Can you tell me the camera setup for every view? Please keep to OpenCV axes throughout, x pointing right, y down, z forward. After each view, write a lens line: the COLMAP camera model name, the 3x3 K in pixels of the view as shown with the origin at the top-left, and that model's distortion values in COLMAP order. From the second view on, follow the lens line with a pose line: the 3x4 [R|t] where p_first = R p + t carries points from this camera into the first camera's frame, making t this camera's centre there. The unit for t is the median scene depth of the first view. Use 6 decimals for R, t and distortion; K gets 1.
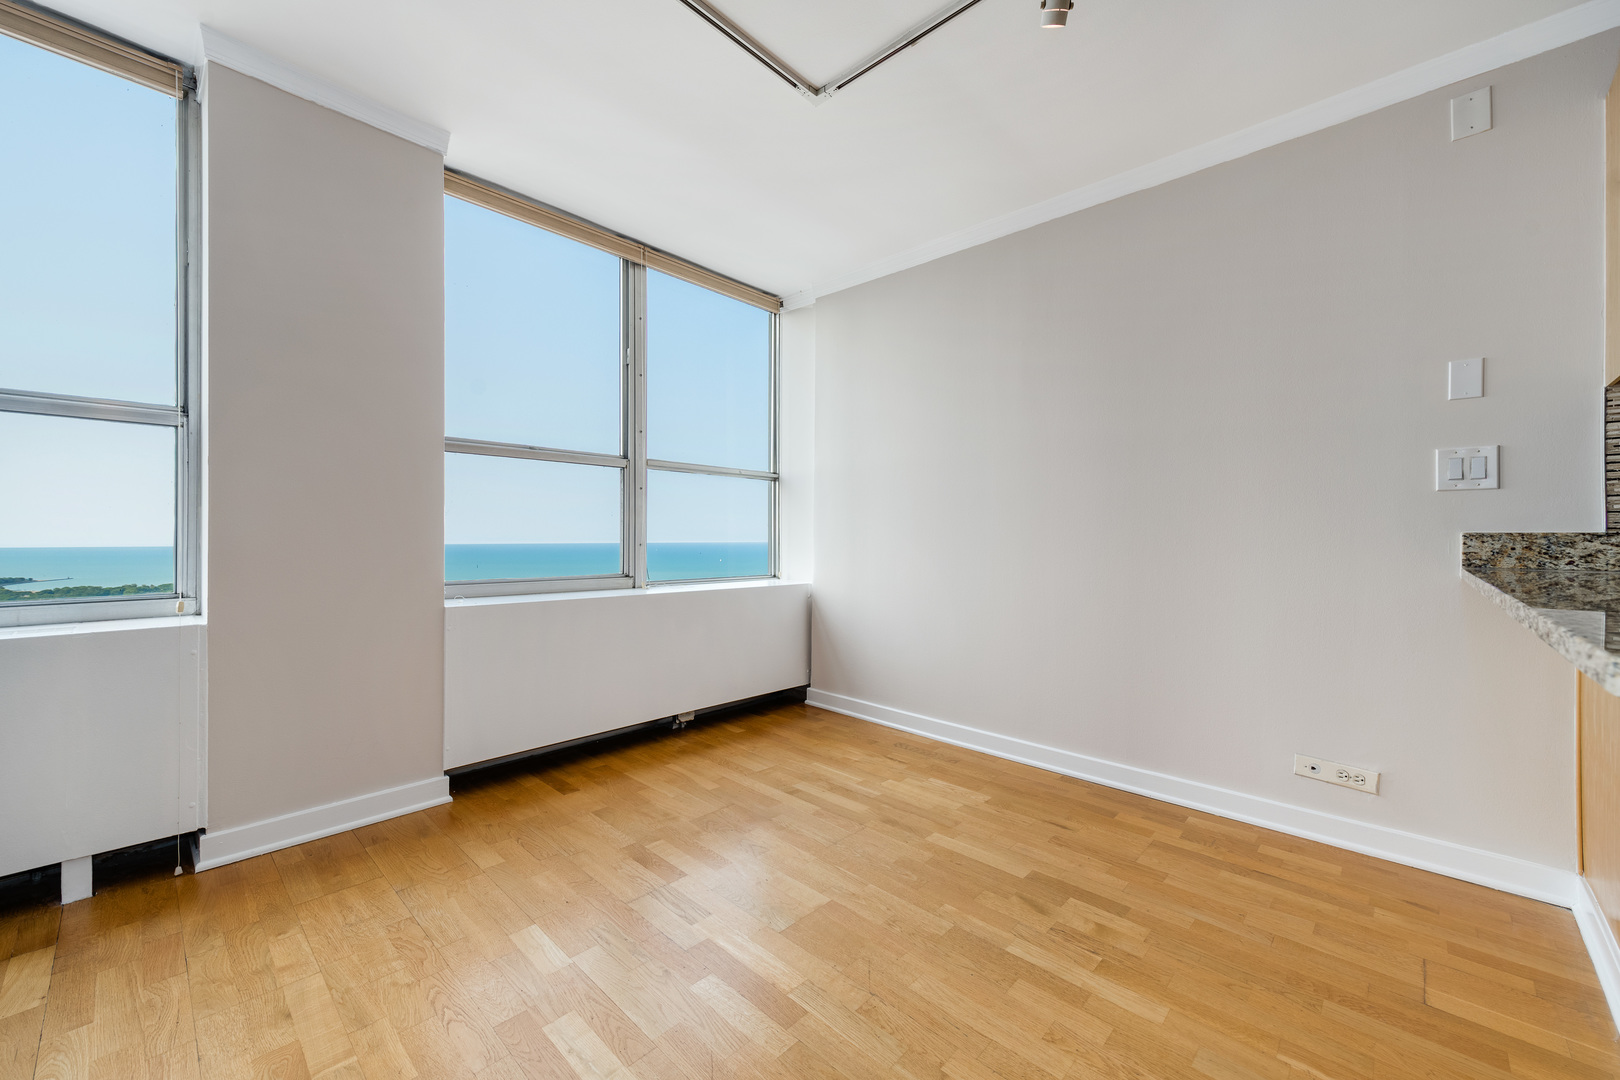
lens RADIAL K [[634.4, 0, 810.0], [0, 634.4, 540.0], [0, 0, 1]] dist [0.001543, 0.000079]
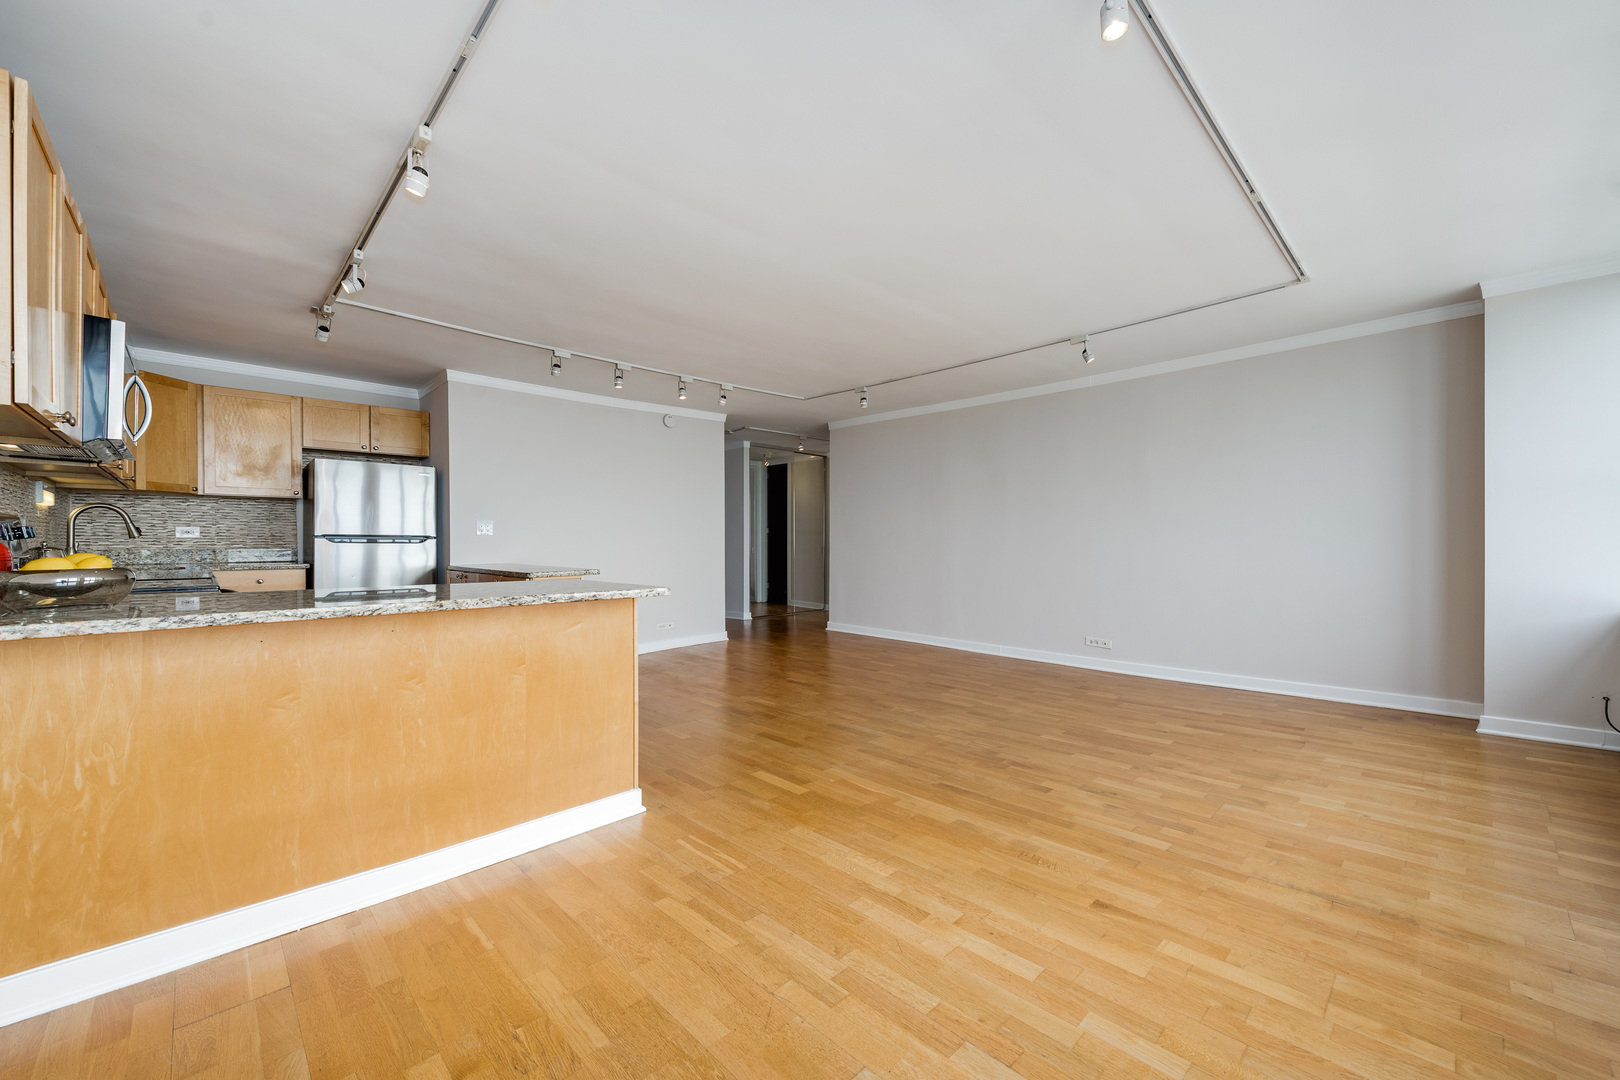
lens RADIAL K [[634.4, 0, 810.0], [0, 634.4, 540.0], [0, 0, 1]] dist [0.001543, 0.000079]
pose [[-0.998609, 0.000728, 0.052725, -0.016061], [0.000708, 1.000000, -0.000408, -0.048388], [-0.052725, -0.000370, -0.998609, 1.484186]]
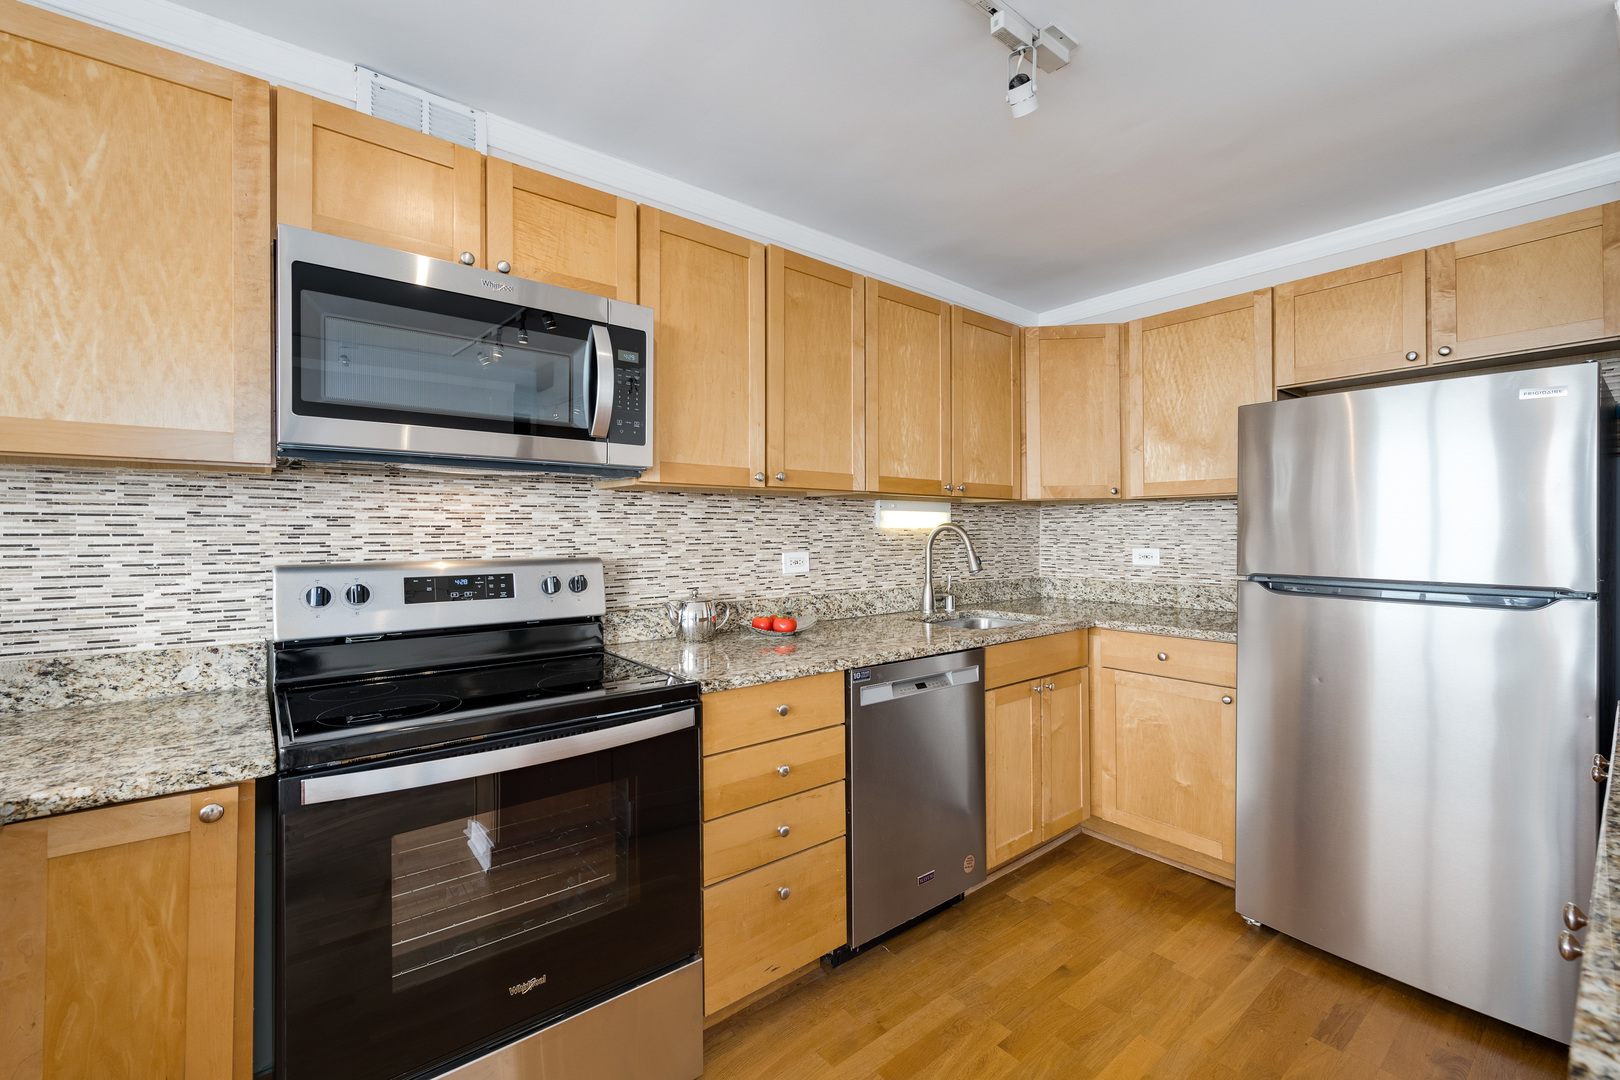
lens RADIAL K [[688.9, 0, 821.6], [0, 688.9, 544.0], [0, 0, 1]] dist [0.002445, 0.000216]
pose [[0.124128, -0.016203, 0.992134, 0.693072], [0.000922, 0.999868, 0.016214, -0.140402], [-0.992266, -0.001098, 0.124127, -0.224581]]
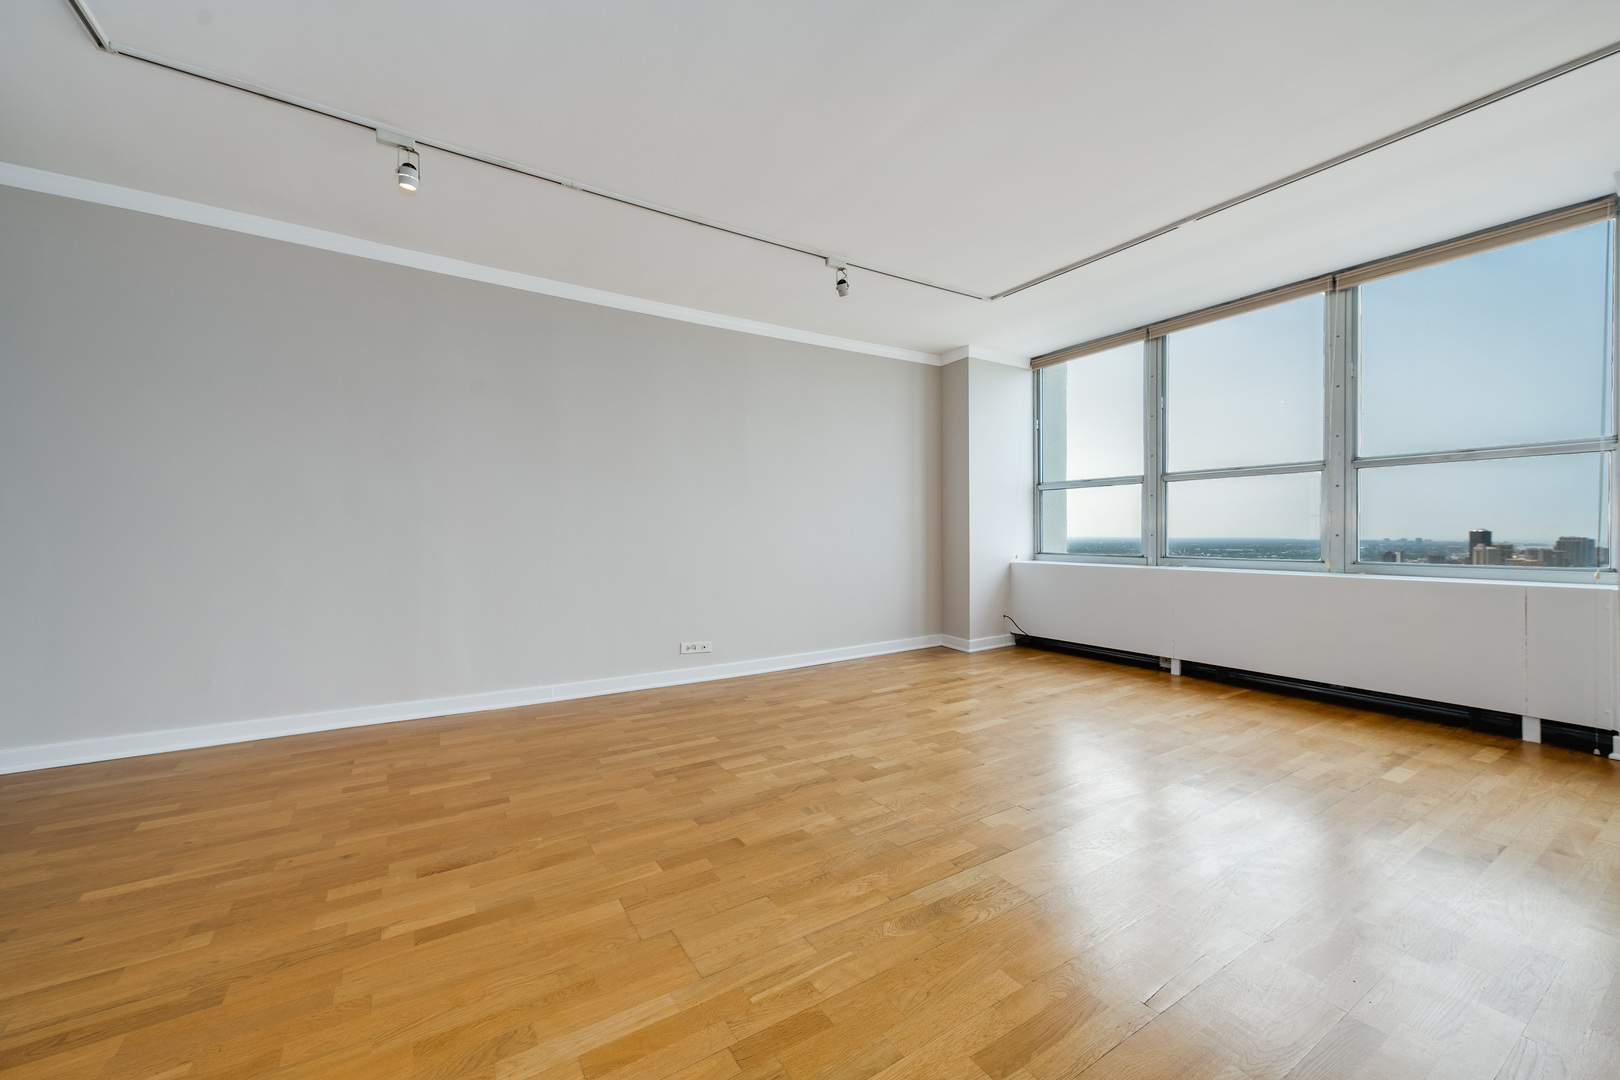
lens RADIAL K [[624.5, 0, 806.0], [0, 624.5, 535.1], [0, 0, 1]] dist [0.003264, 0.000205]
pose [[-0.258975, 0.002222, -0.965882, 0.856414], [0.001040, 0.999997, 0.002022, 0.003393], [0.965884, -0.000481, -0.258976, -0.388369]]
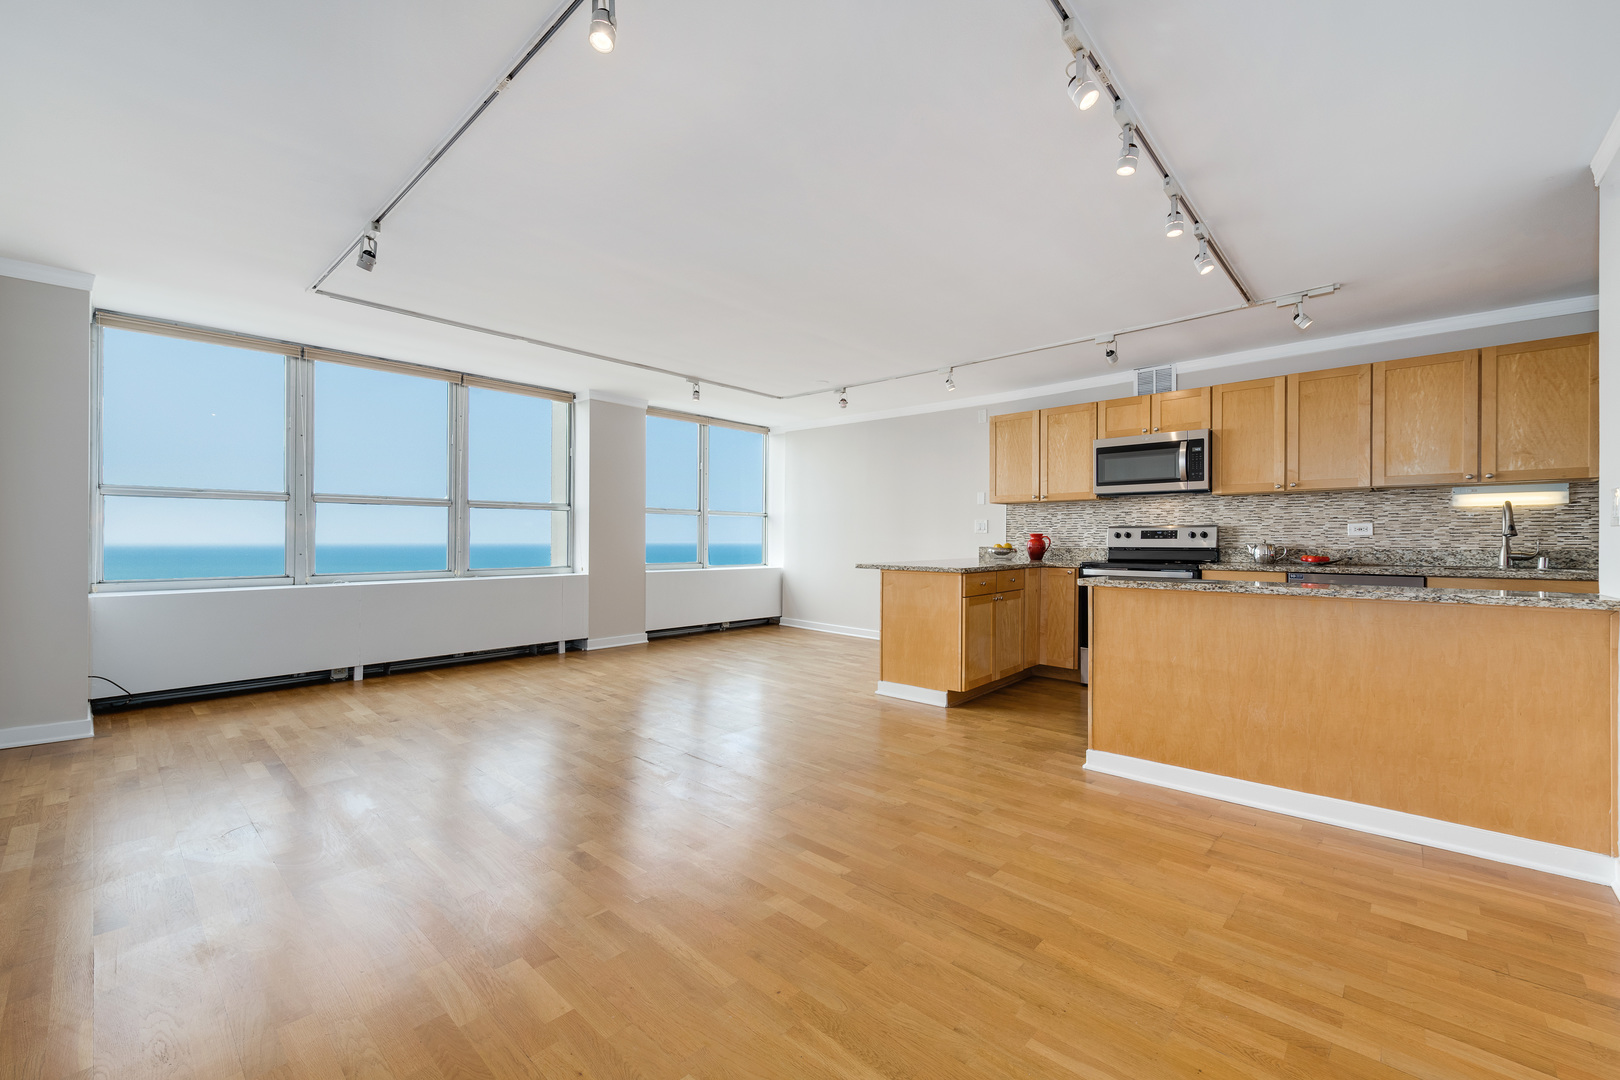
lens RADIAL K [[661.4, 0, 813.4], [0, 661.4, 534.8], [0, 0, 1]] dist [0.001139, 0.000176]
pose [[0.999920, 0.000668, 0.012656, 0.143896], [-0.000584, 0.999978, -0.006620, -0.046122], [-0.012660, 0.006613, 0.999898, -2.261446]]
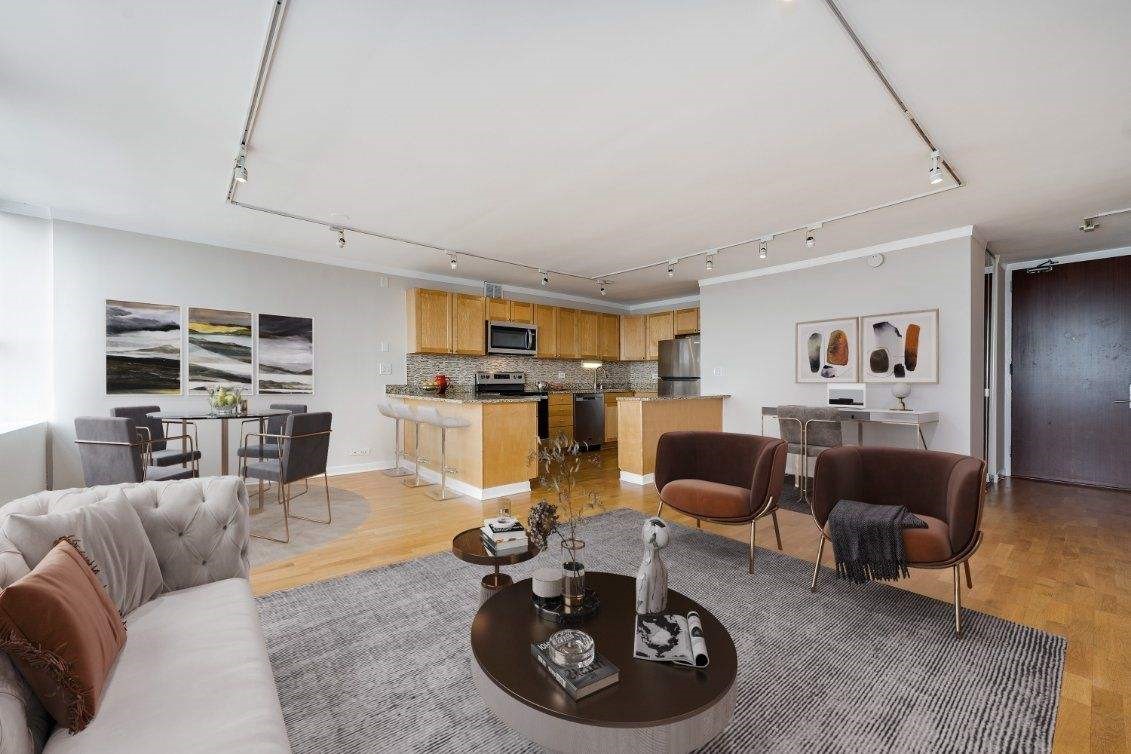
lens RADIAL K [[441.9, 0, 565.1], [0, 441.9, 377.9], [0, 0, 1]] dist [-0.000751, 0.000099]
pose [[0.116734, 0.002211, 0.993161, -1.609664], [-0.002629, 0.999995, -0.001917, -0.051473], [-0.993160, -0.002387, 0.116739, -0.460577]]
